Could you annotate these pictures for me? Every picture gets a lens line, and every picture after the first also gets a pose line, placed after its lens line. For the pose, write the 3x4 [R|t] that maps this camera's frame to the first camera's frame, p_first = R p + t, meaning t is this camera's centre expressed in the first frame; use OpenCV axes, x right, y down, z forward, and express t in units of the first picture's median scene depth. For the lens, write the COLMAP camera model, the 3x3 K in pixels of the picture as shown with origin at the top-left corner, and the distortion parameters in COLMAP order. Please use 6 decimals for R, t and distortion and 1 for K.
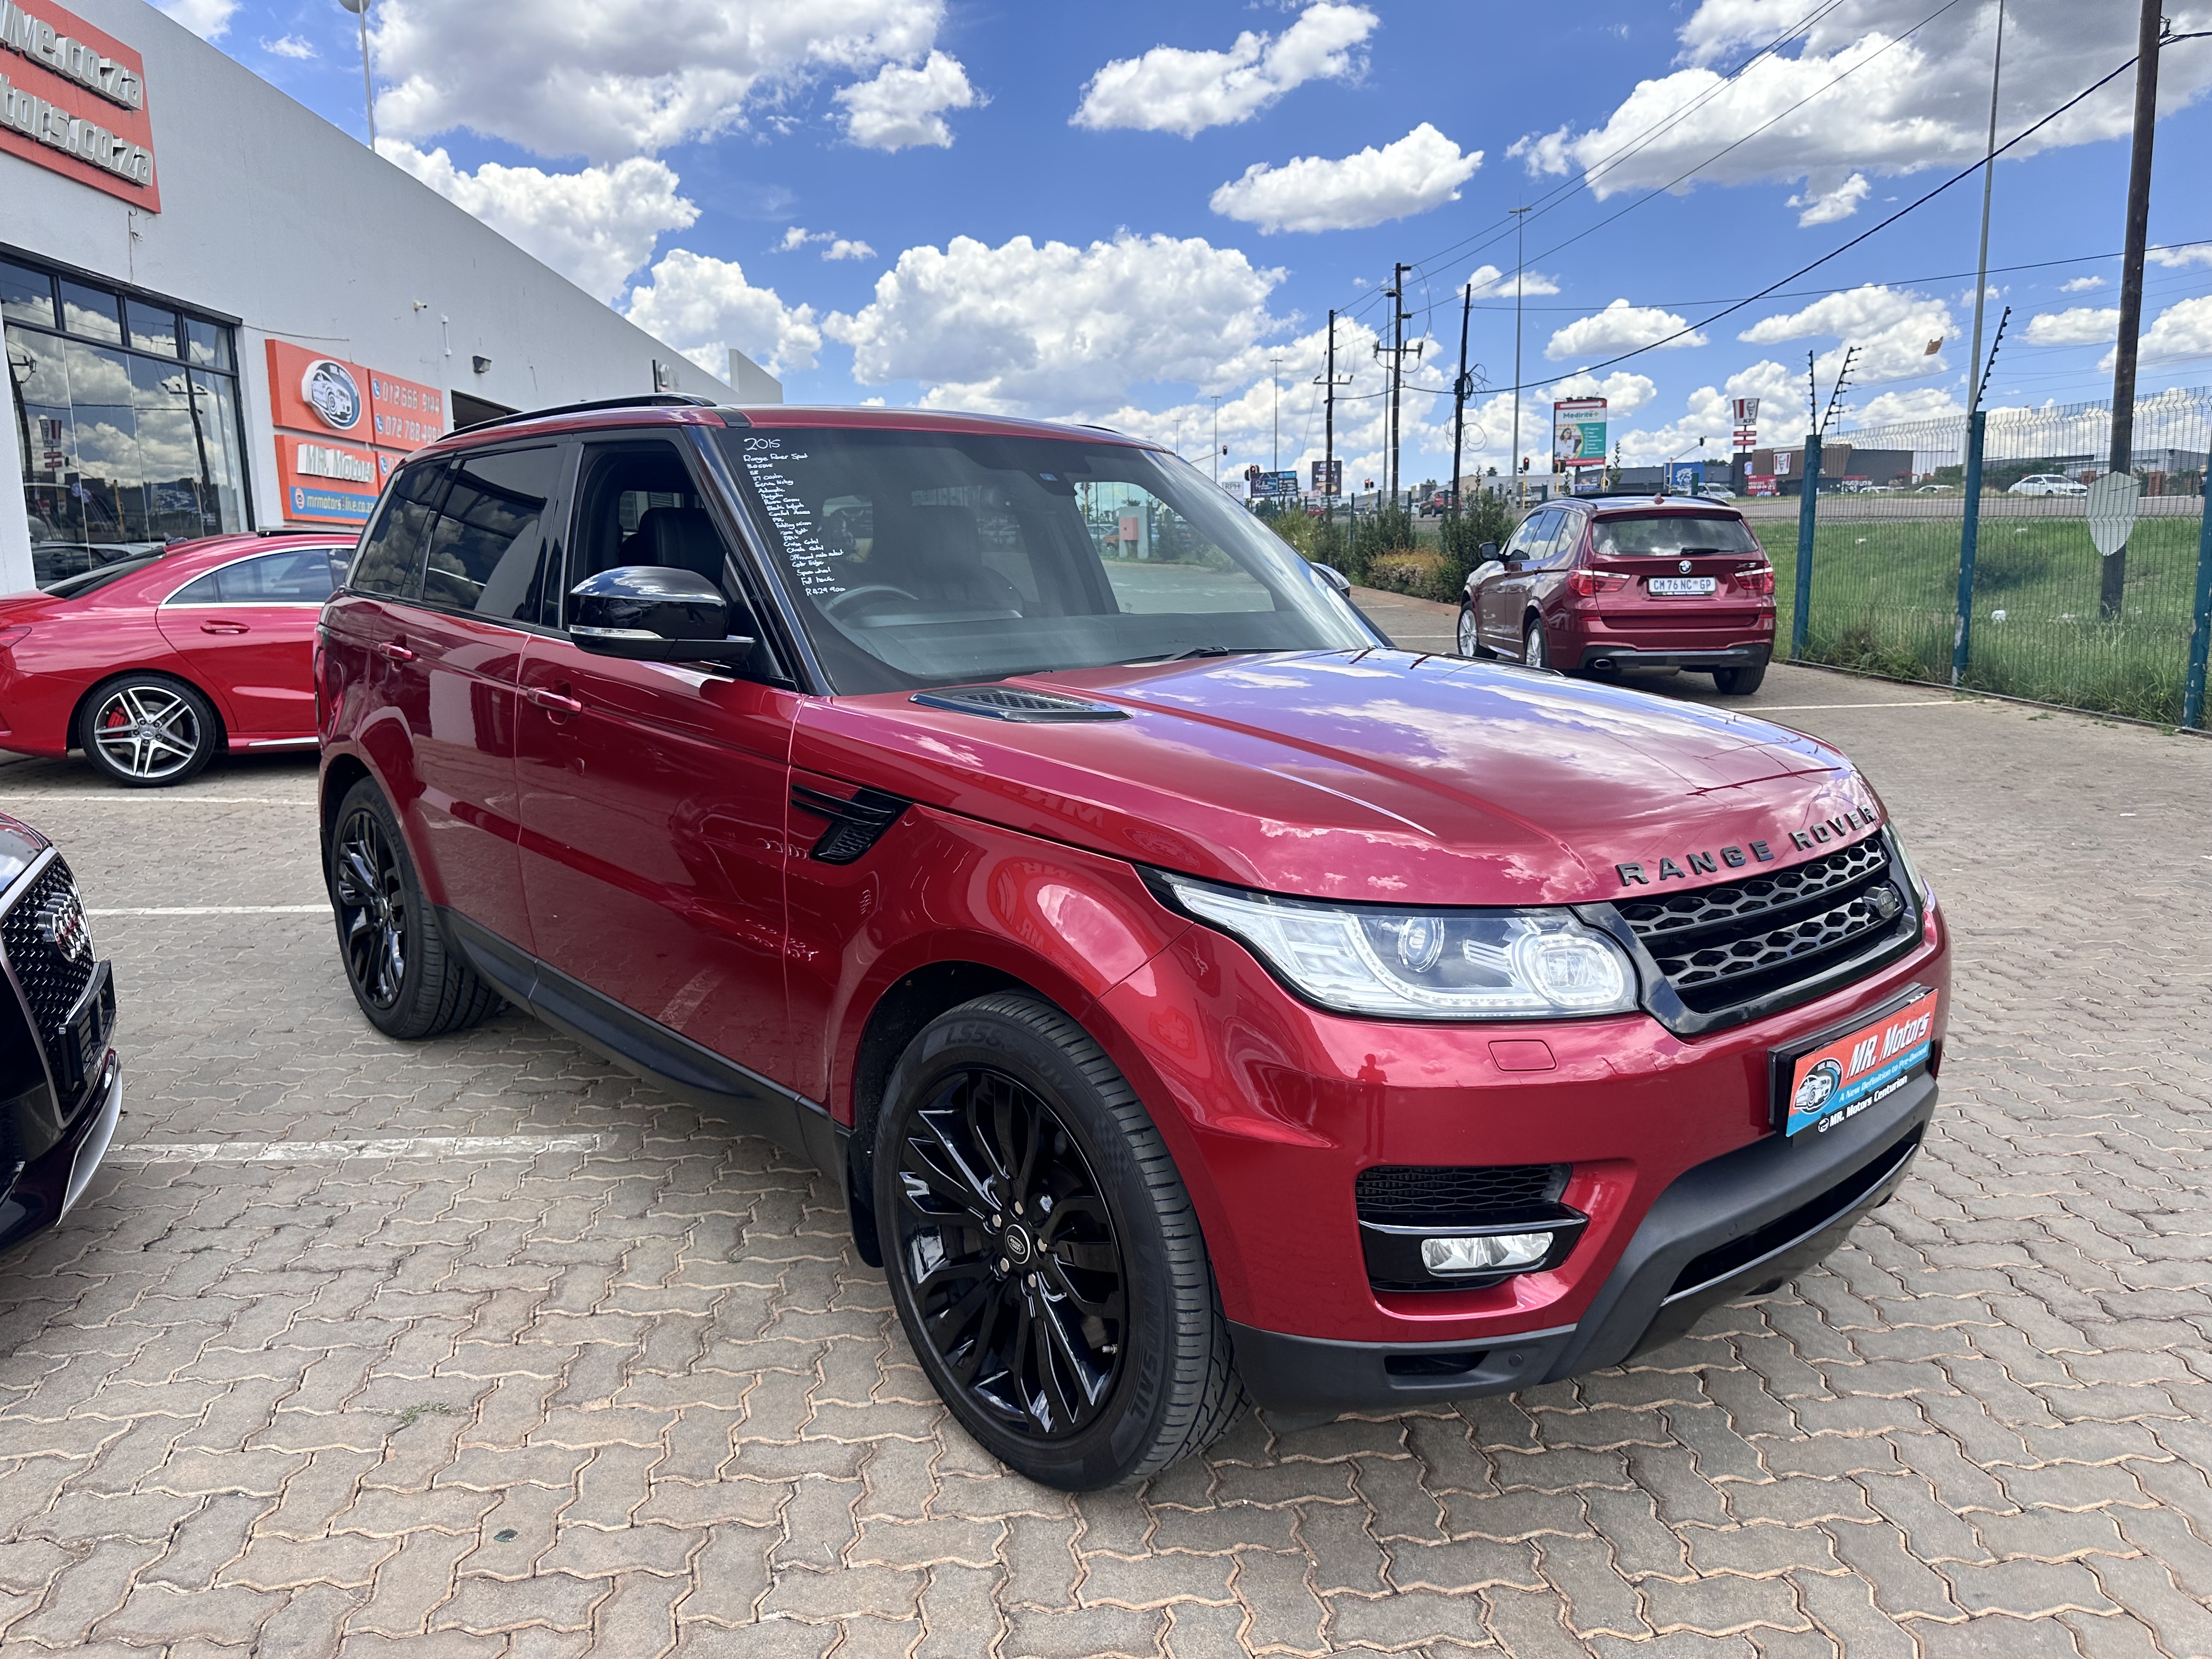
lens RADIAL K [[1567.4, 0, 1124.4], [0, 1567.4, 834.4], [0, 0, 1]] dist [0.018552, -0.031223]
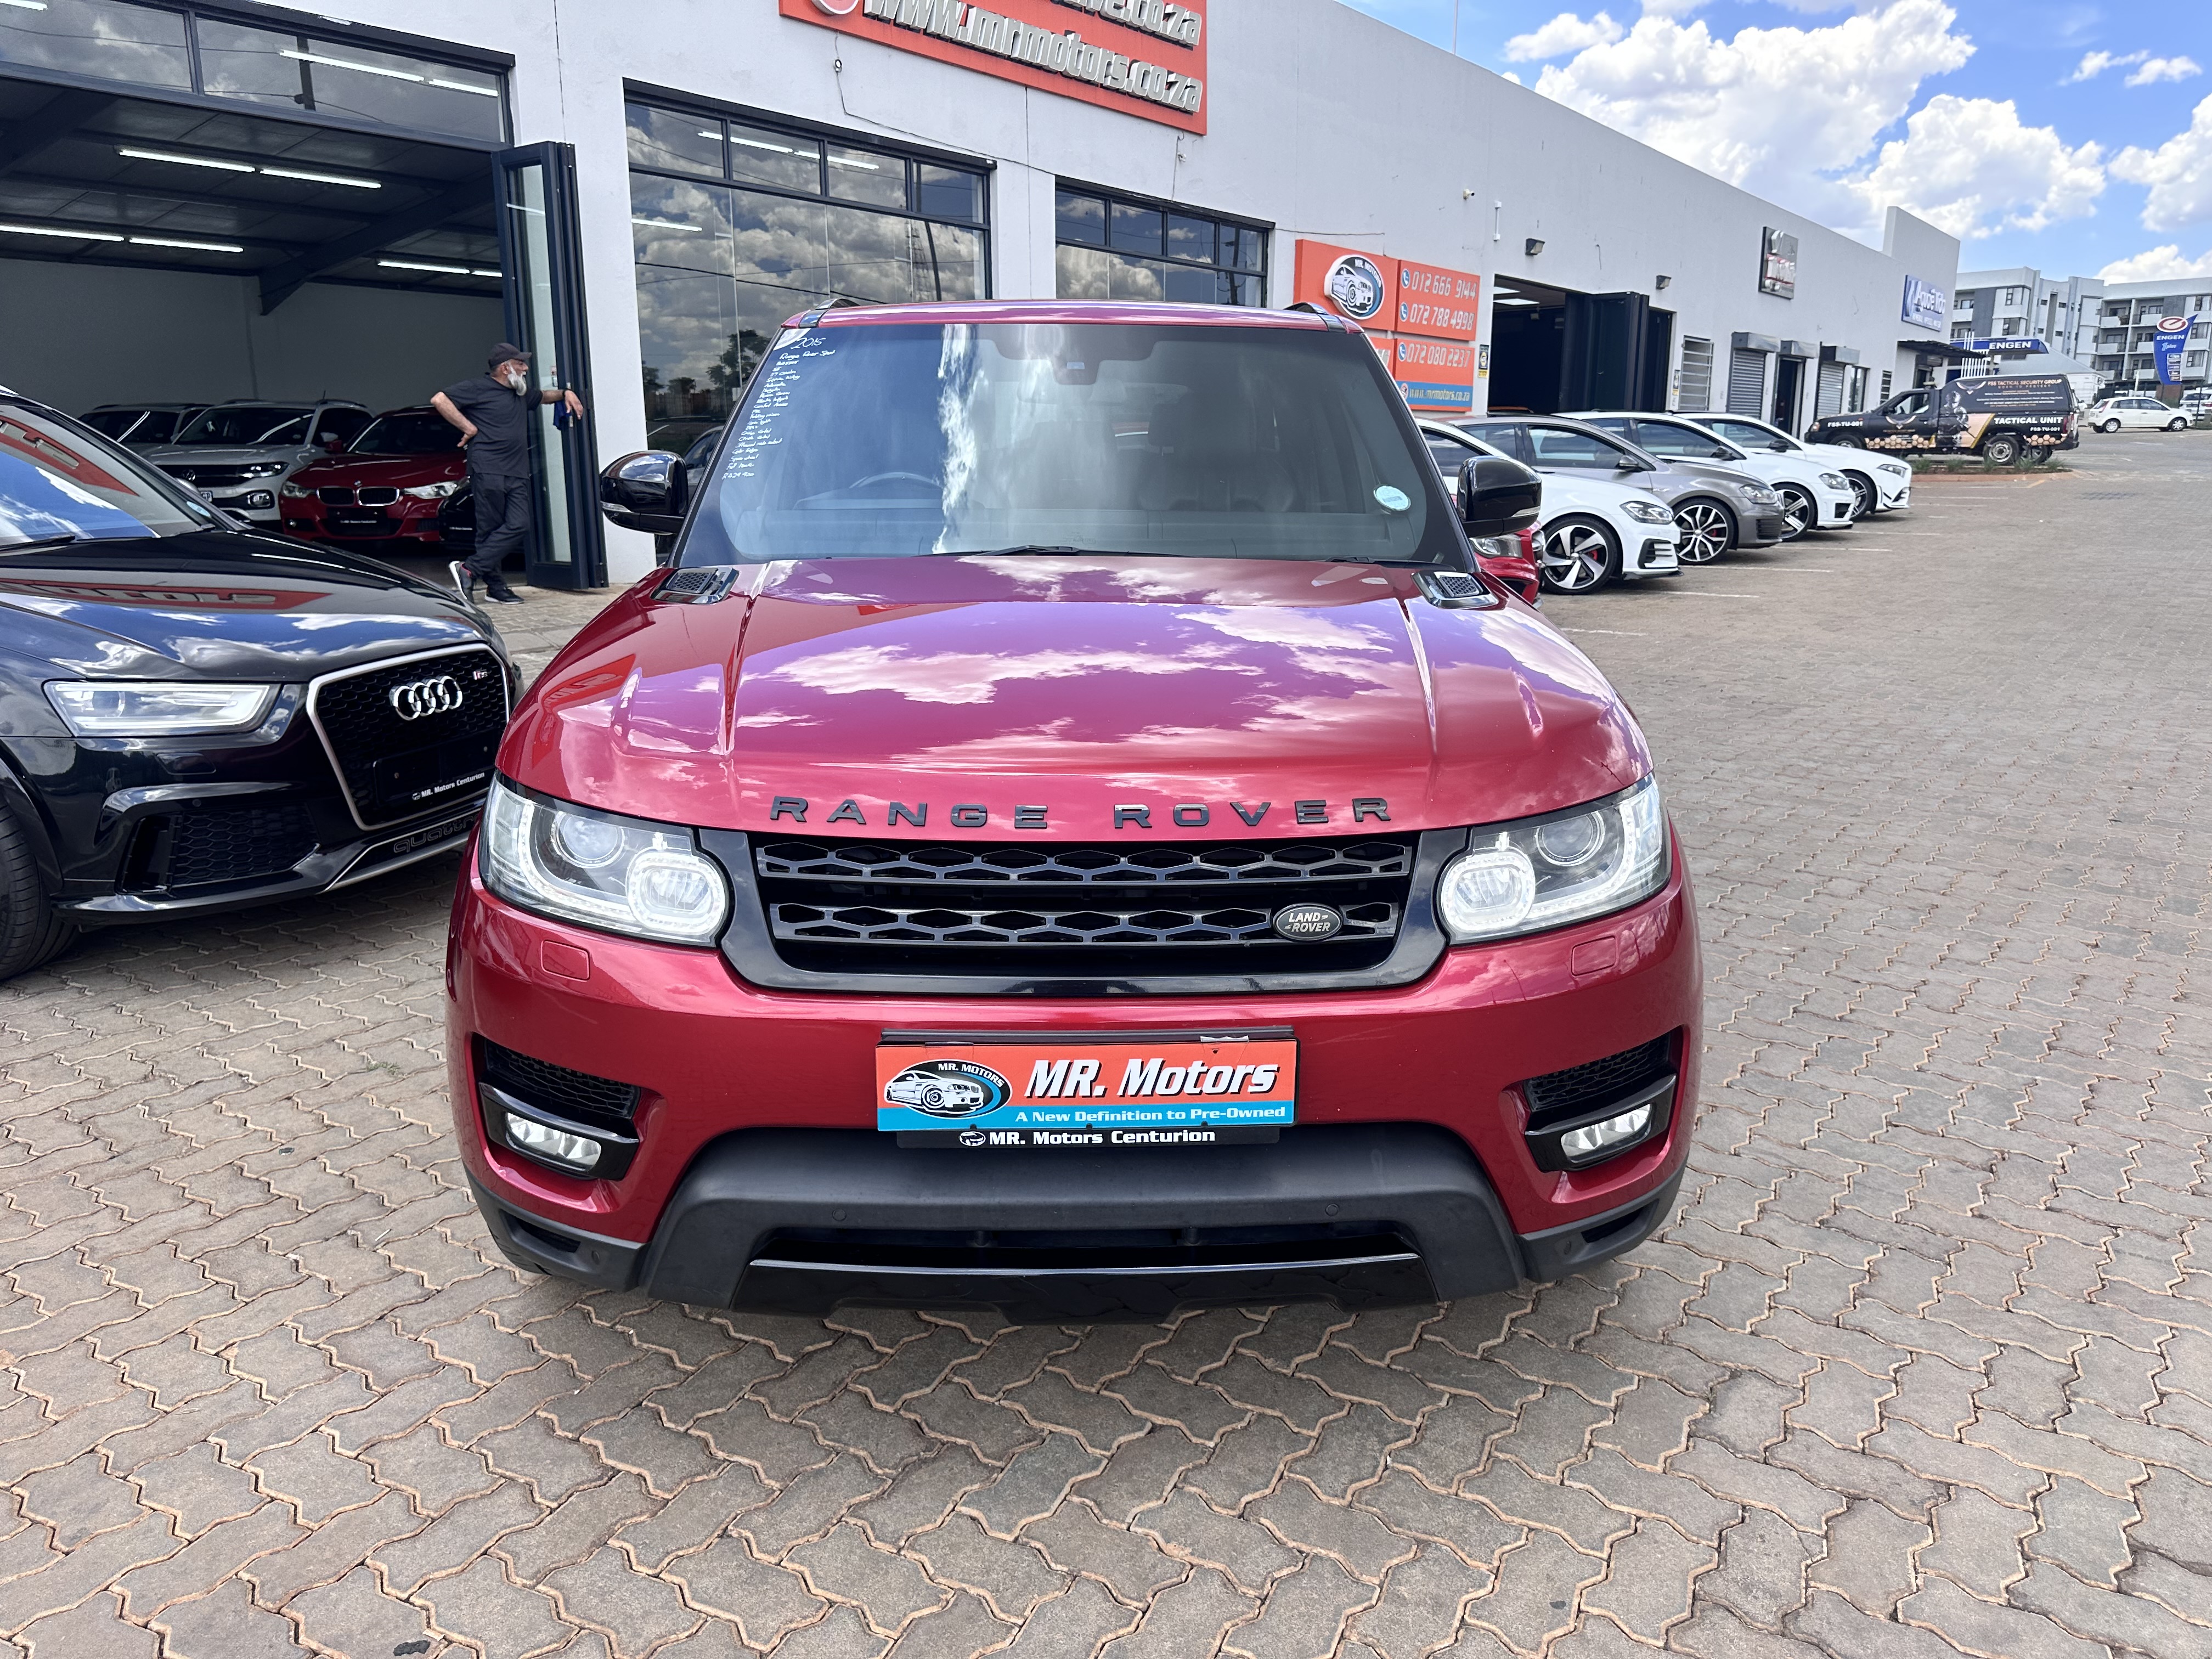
lens RADIAL K [[1567.4, 0, 1128.3], [0, 1567.4, 820.5], [0, 0, 1]] dist [0.018552, -0.031223]
pose [[0.758027, 0.162010, -0.631782, 0.167157], [-0.120495, 0.986770, 0.108469, -0.014423], [0.640997, -0.006095, 0.767519, 0.067009]]
